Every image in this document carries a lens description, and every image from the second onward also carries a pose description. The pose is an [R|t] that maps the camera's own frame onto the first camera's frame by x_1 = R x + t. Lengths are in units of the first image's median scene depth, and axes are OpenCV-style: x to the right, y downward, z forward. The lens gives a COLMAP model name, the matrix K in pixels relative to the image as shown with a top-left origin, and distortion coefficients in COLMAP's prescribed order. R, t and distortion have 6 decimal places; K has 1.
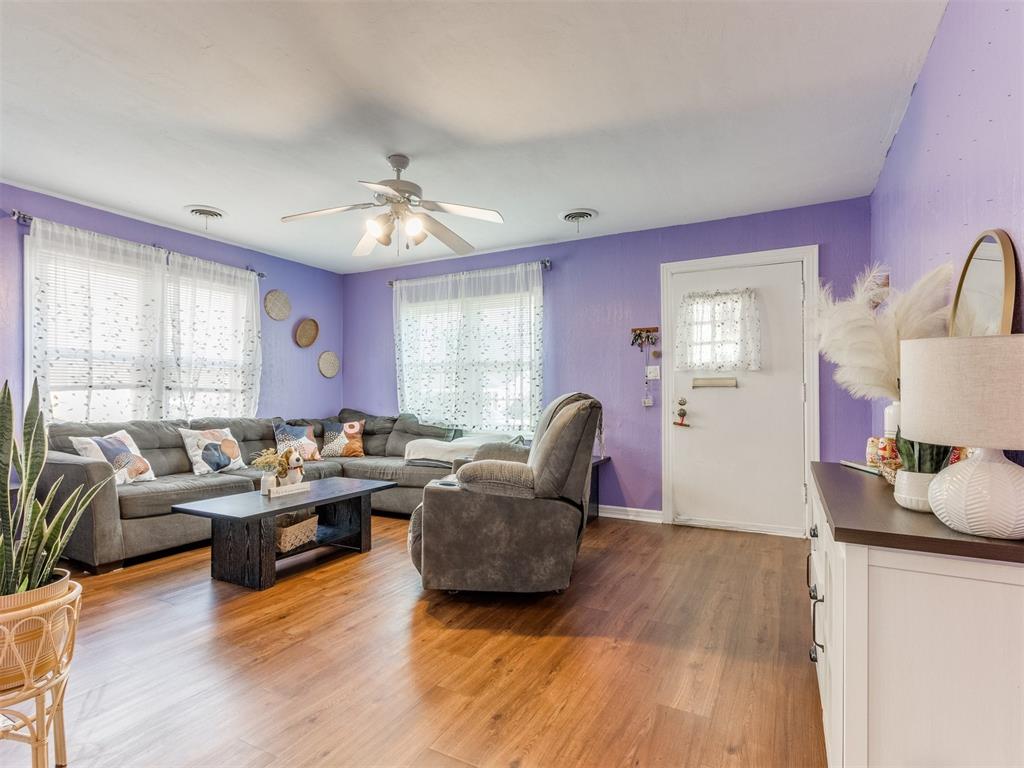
lens RADIAL K [[530.2, 0, 502.9], [0, 530.2, 387.6], [0, 0, 1]] dist [0.002452, -0.002121]
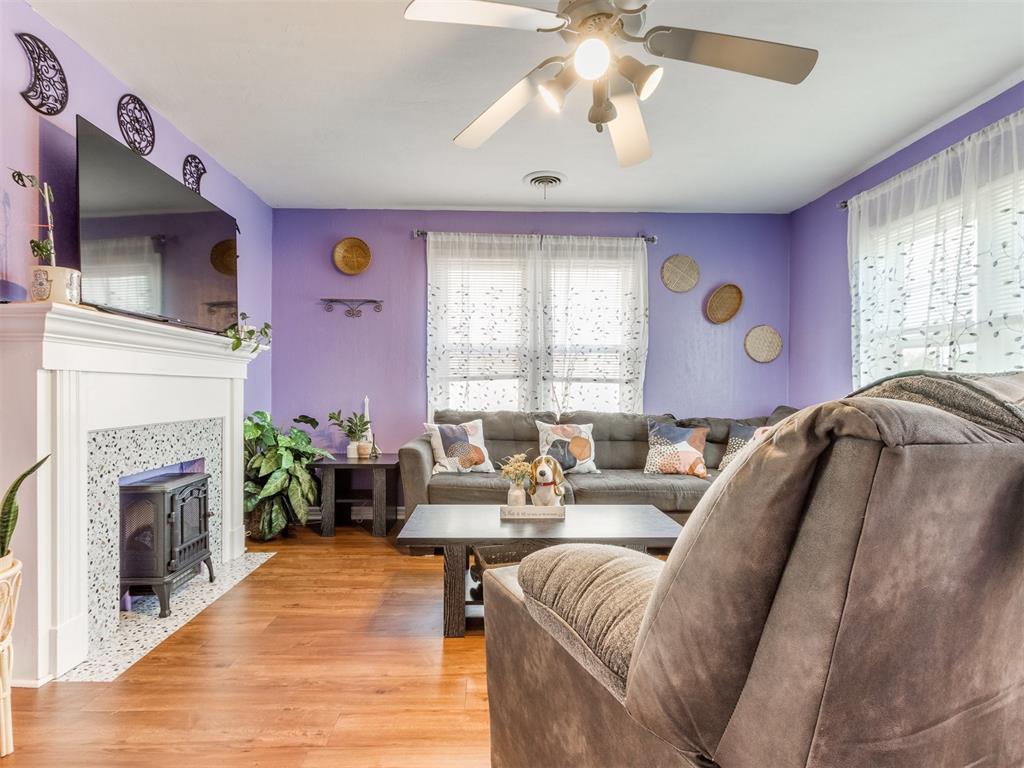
lens RADIAL K [[530.2, 0, 499.6], [0, 530.2, 389.2], [0, 0, 1]] dist [0.002452, -0.002121]
pose [[0.493958, 0.007043, -0.869457, 0.171204], [0.008007, 0.999888, 0.012648, 0.008017], [0.869449, -0.013209, 0.493847, 0.466920]]
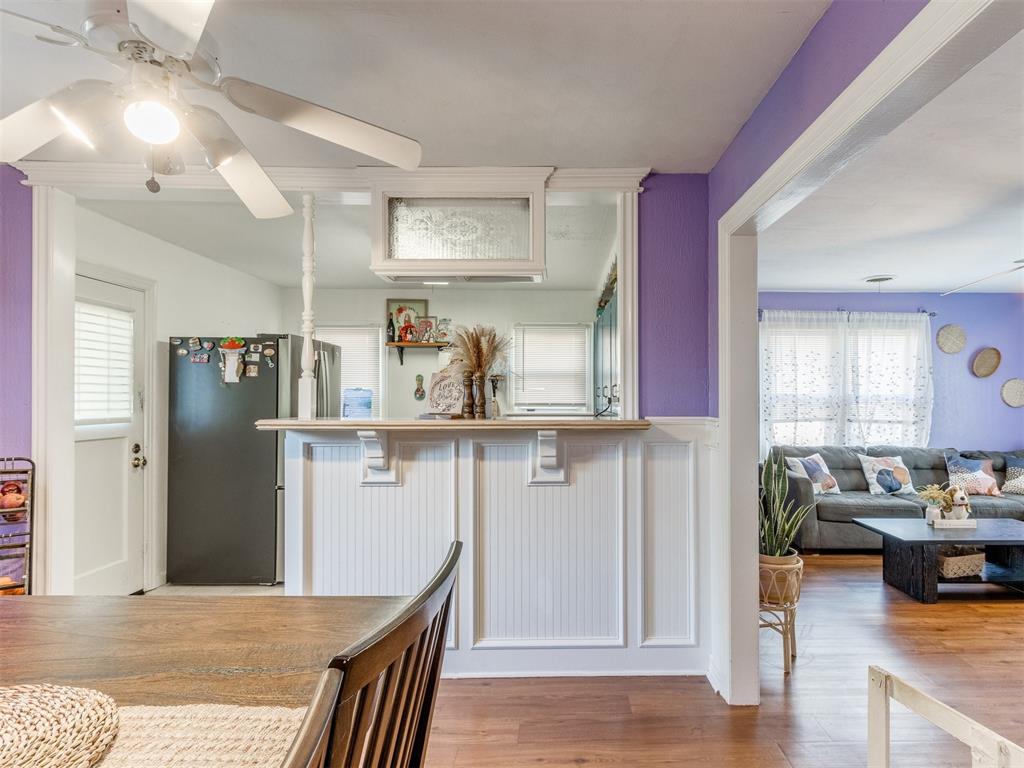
lens RADIAL K [[527.3, 0, 563.9], [0, 527.3, 398.0], [0, 0, 1]] dist [0.007350, -0.001943]
pose [[0.489541, 0.003163, -0.871974, 0.133140], [0.011480, 0.999883, 0.010072, -0.074654], [0.871905, -0.014941, 0.489448, -0.207730]]
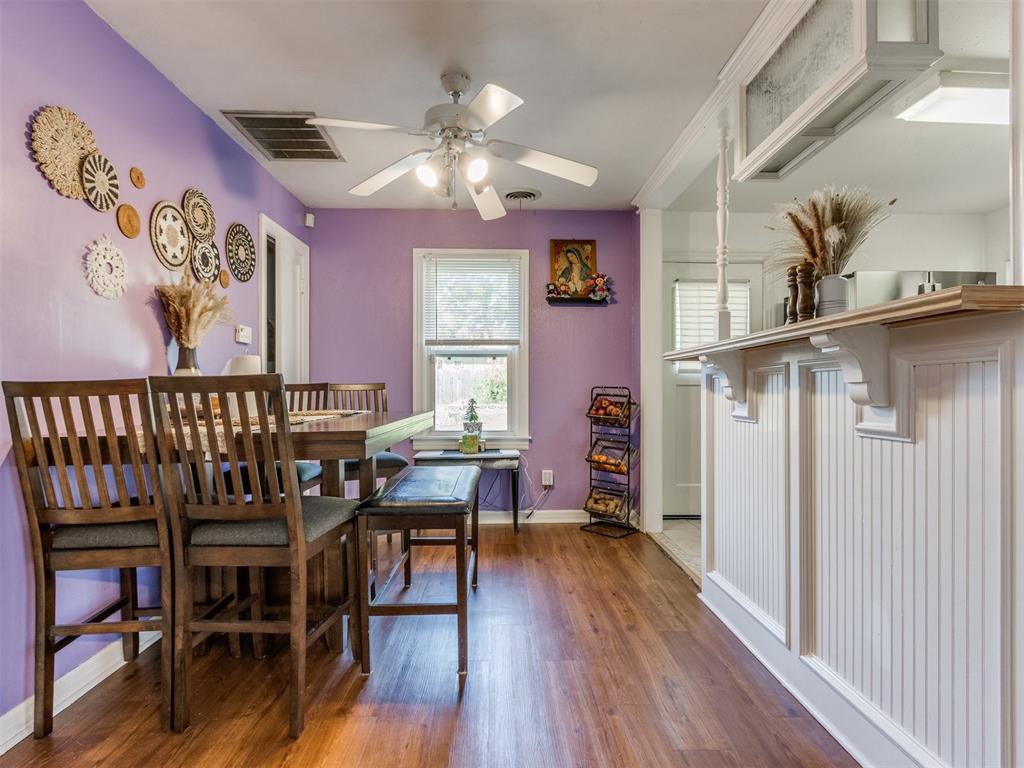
lens RADIAL K [[535.2, 0, 510.5], [0, 535.2, 390.2], [0, 0, 1]] dist [0.012724, -0.005747]
pose [[-0.869445, 0.004467, -0.494010, -0.028816], [0.011795, 0.999862, -0.011717, 0.001720], [0.493889, -0.016014, -0.869378, 0.252541]]
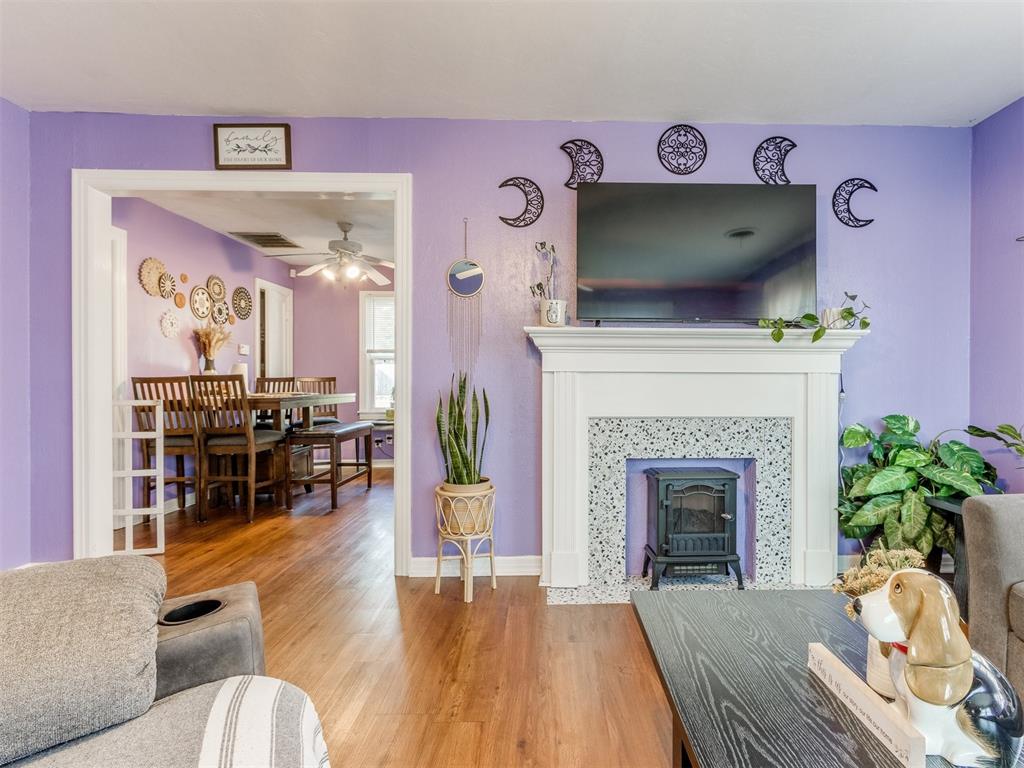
lens RADIAL K [[524.9, 0, 548.6], [0, 524.9, 385.0], [0, 0, 1]] dist [0.000678, -0.000095]
pose [[-0.867519, 0.006358, -0.497363, -0.082550], [0.011046, 0.999918, -0.006485, 0.014239], [0.497281, -0.011120, -0.867518, 0.908014]]
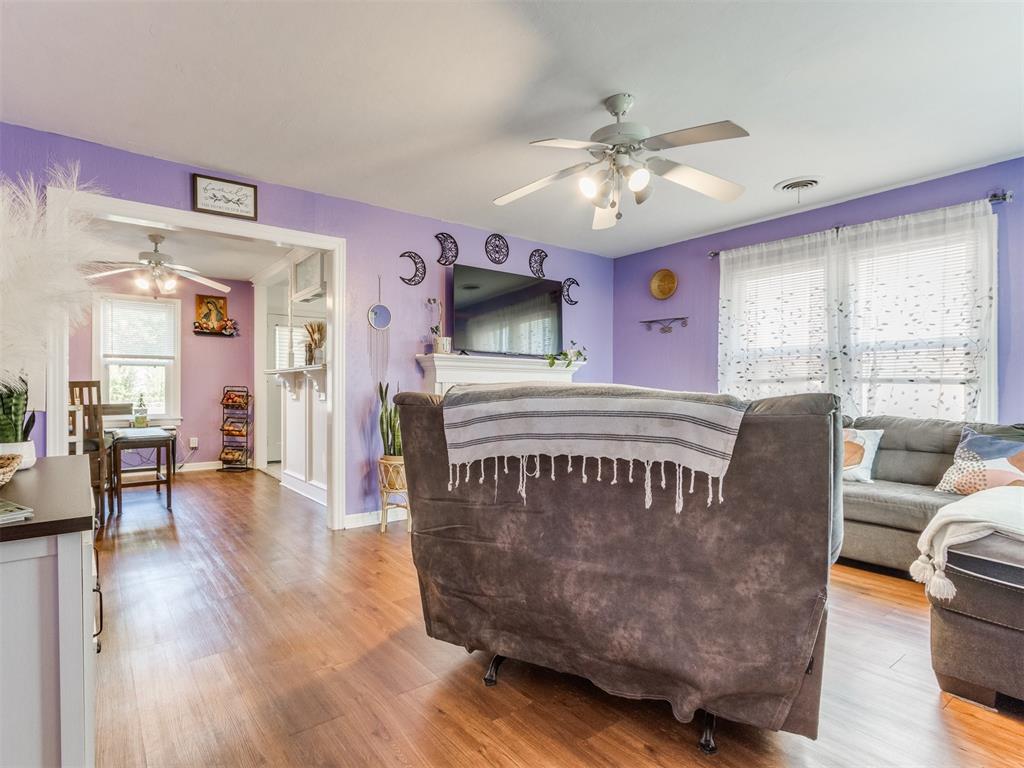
lens RADIAL K [[530.2, 0, 461.0], [0, 530.2, 388.5], [0, 0, 1]] dist [0.002452, -0.002121]
pose [[-0.447923, 0.001306, -0.894071, 0.479327], [0.014024, 0.999886, -0.005566, 0.011966], [0.893962, -0.015032, -0.447890, 0.844652]]
